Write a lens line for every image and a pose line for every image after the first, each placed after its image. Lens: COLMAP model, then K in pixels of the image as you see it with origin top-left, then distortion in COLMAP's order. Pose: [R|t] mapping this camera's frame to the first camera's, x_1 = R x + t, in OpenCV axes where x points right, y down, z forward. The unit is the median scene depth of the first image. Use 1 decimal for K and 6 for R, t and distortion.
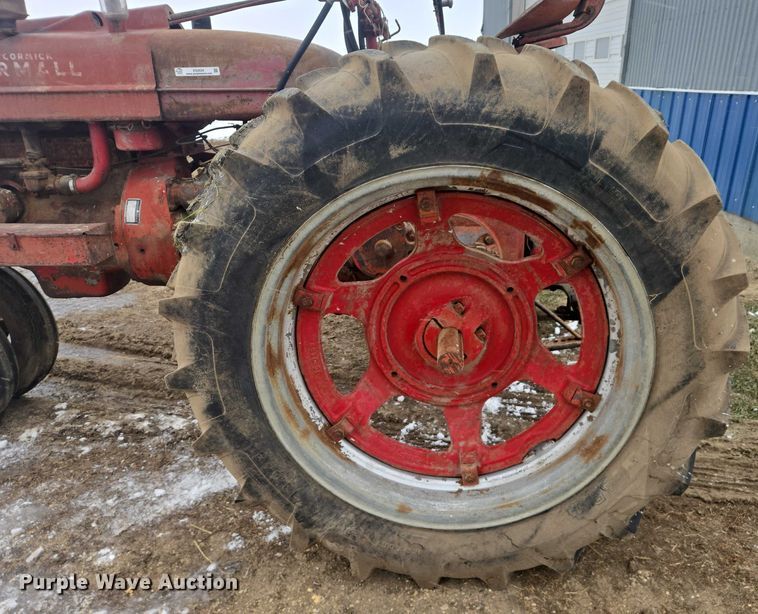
lens RADIAL K [[601.7, 0, 435.9], [0, 601.7, 329.0], [0, 0, 1]] dist [0.086671, -0.076451]
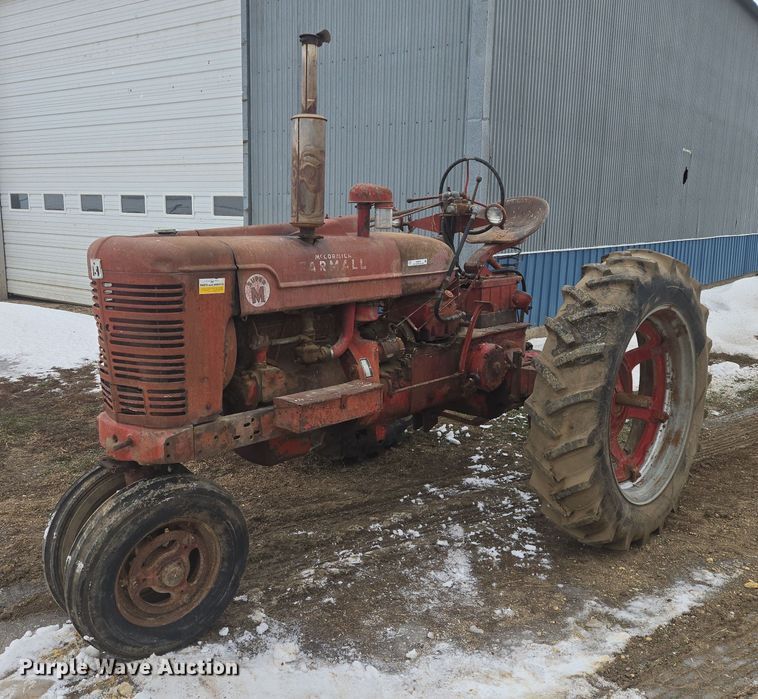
lens RADIAL K [[786.5, 0, 378.1], [0, 786.5, 337.5], [0, 0, 1]] dist [0.071888, -0.013571]
pose [[0.654478, -0.101345, 0.749258, -2.219742], [0.268861, 0.957400, -0.105351, -0.102594], [-0.706663, 0.270396, 0.653845, -0.099193]]
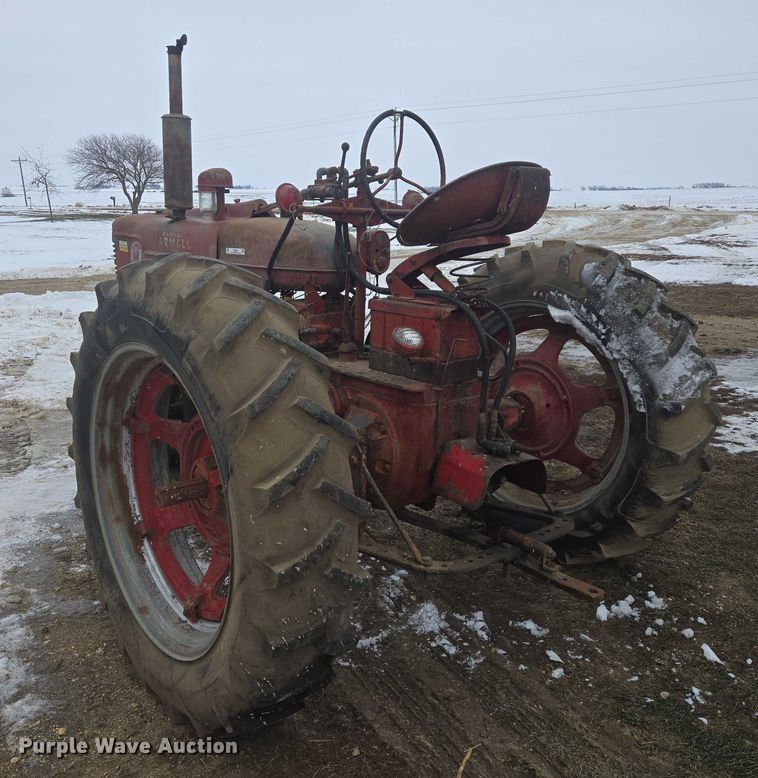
lens RADIAL K [[764.5, 0, 292.7], [0, 764.5, 390.8], [0, 0, 1]] dist [0.067904, 0.000967]
pose [[0.597889, 0.205651, -0.774749, 1.239849], [-0.313687, 0.949474, 0.009952, -0.229435], [0.737651, 0.237079, 0.632190, 0.145425]]
